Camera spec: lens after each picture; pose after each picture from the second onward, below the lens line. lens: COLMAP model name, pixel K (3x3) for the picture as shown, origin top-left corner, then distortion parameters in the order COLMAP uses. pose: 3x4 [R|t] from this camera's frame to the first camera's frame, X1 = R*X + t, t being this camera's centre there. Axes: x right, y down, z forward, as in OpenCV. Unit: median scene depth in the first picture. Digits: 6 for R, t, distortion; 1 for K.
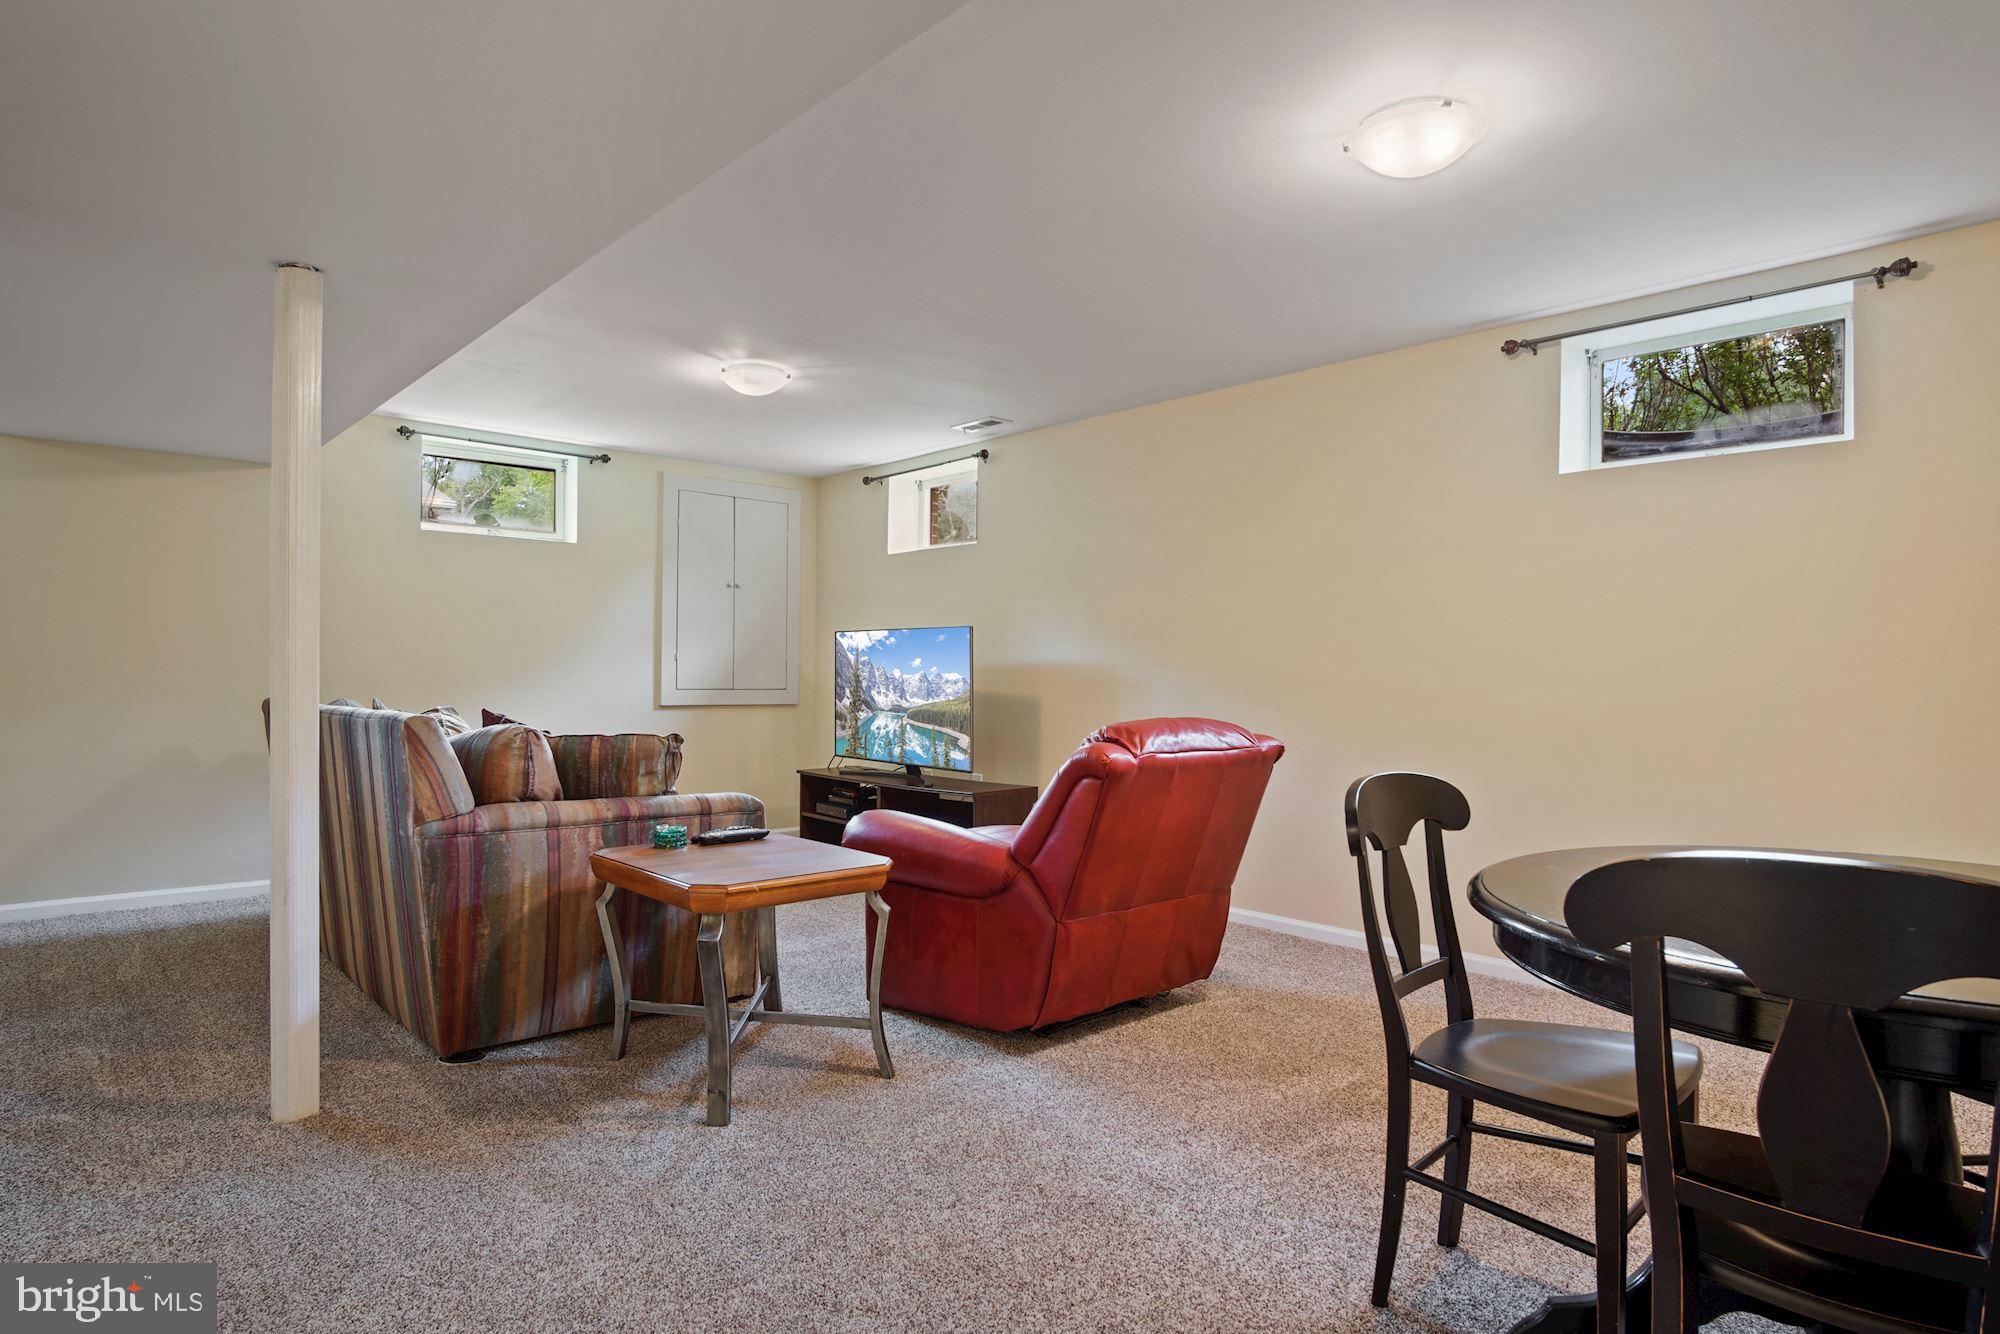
lens RADIAL K [[1064.5, 0, 1008.6], [0, 1064.5, 673.5], [0, 0, 1]] dist [-0.027724, -0.000991]
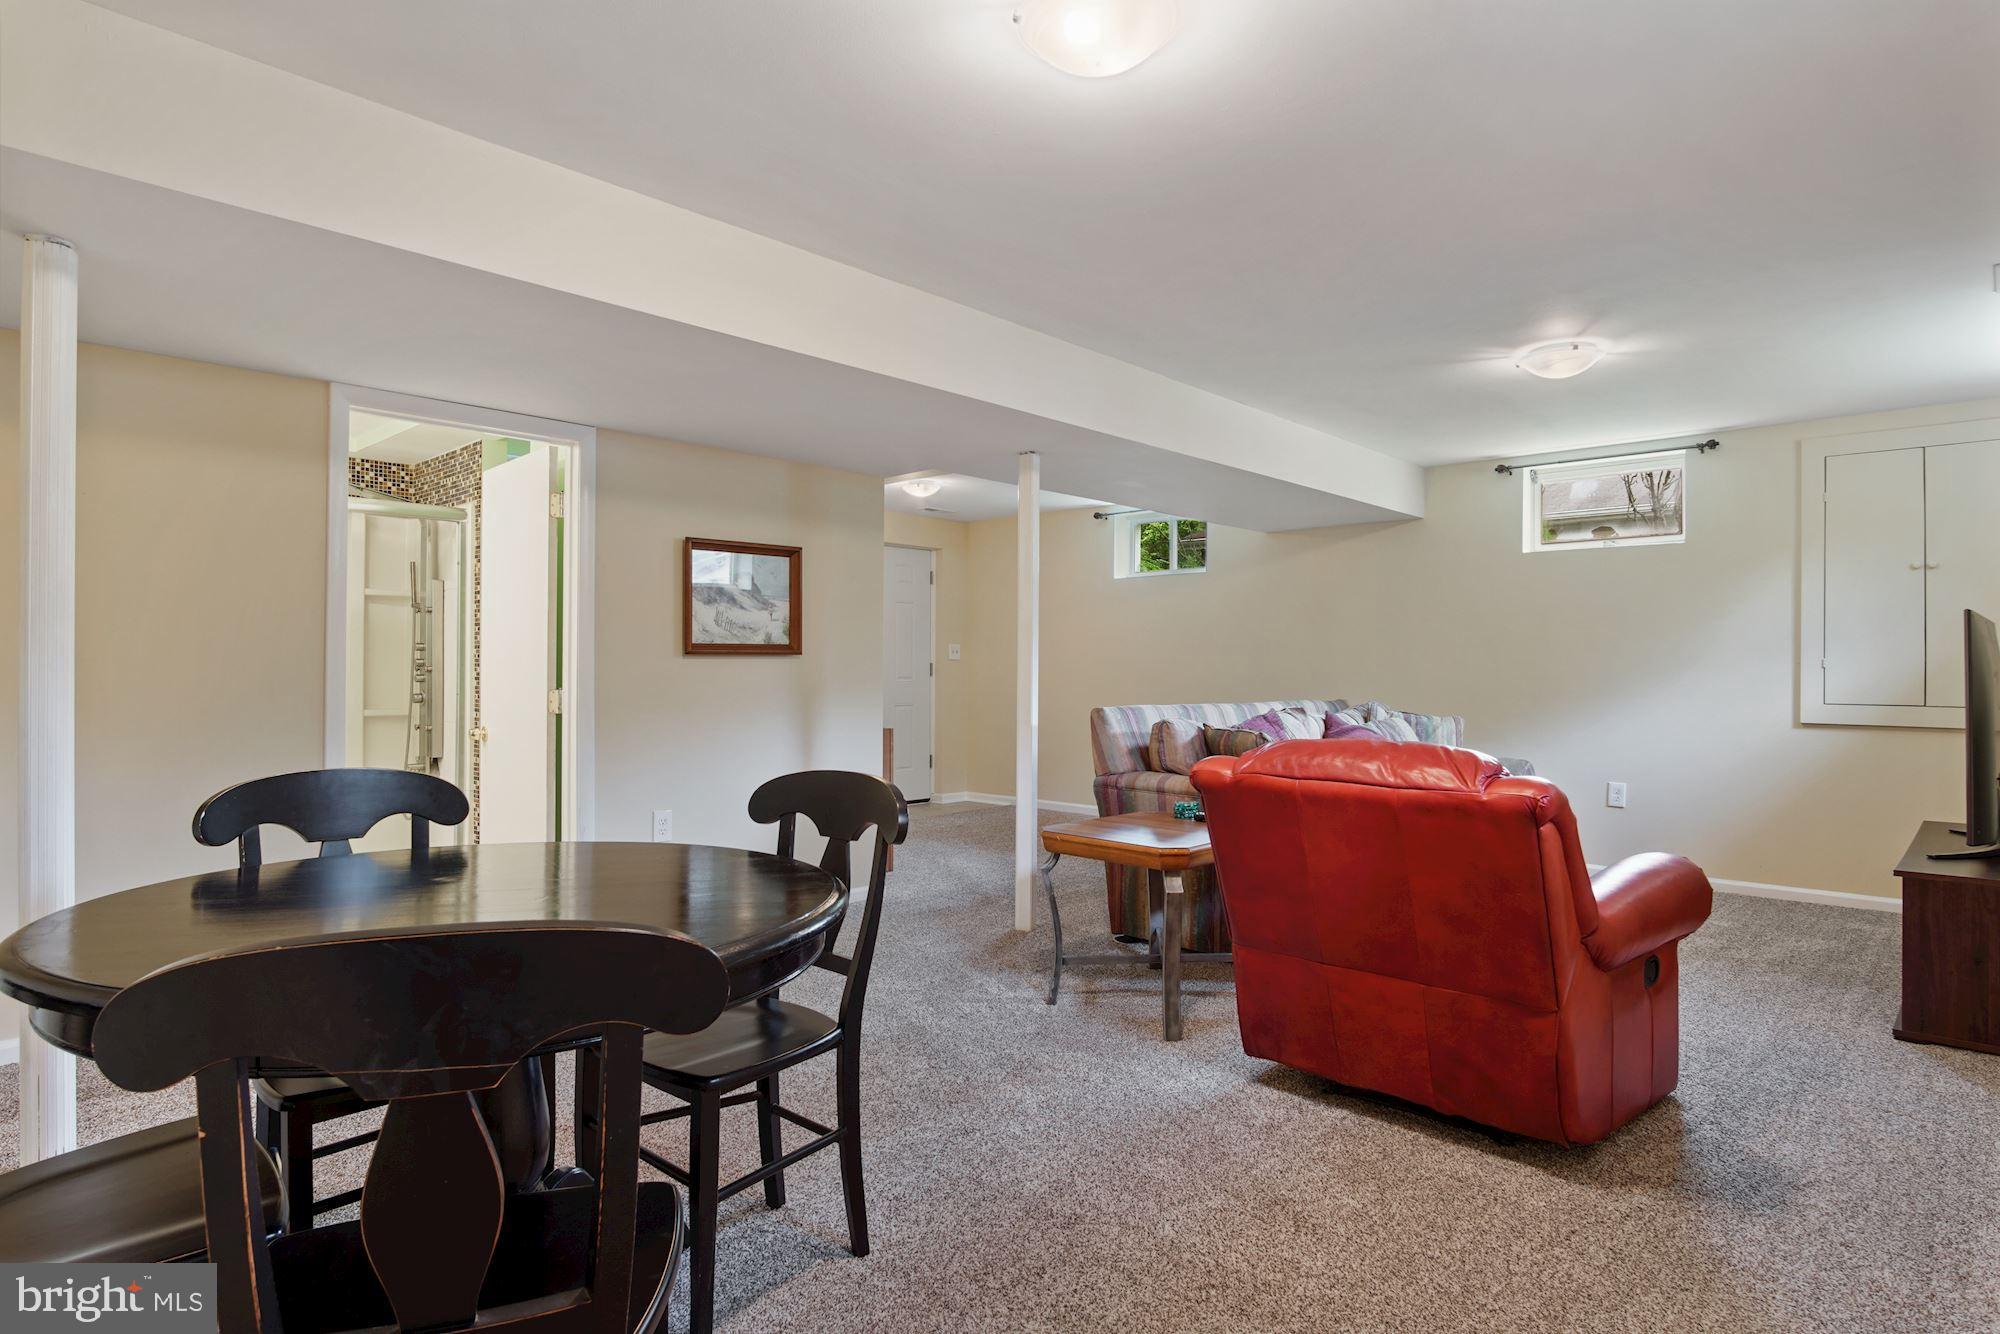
lens RADIAL K [[1064.5, 0, 998.8], [0, 1064.5, 666.0], [0, 0, 1]] dist [-0.027724, -0.000991]
pose [[0.069162, -0.012938, -0.997522, 0.894152], [-0.005881, 0.999893, -0.013377, 0.000106], [0.997588, 0.006792, 0.069078, 0.658033]]
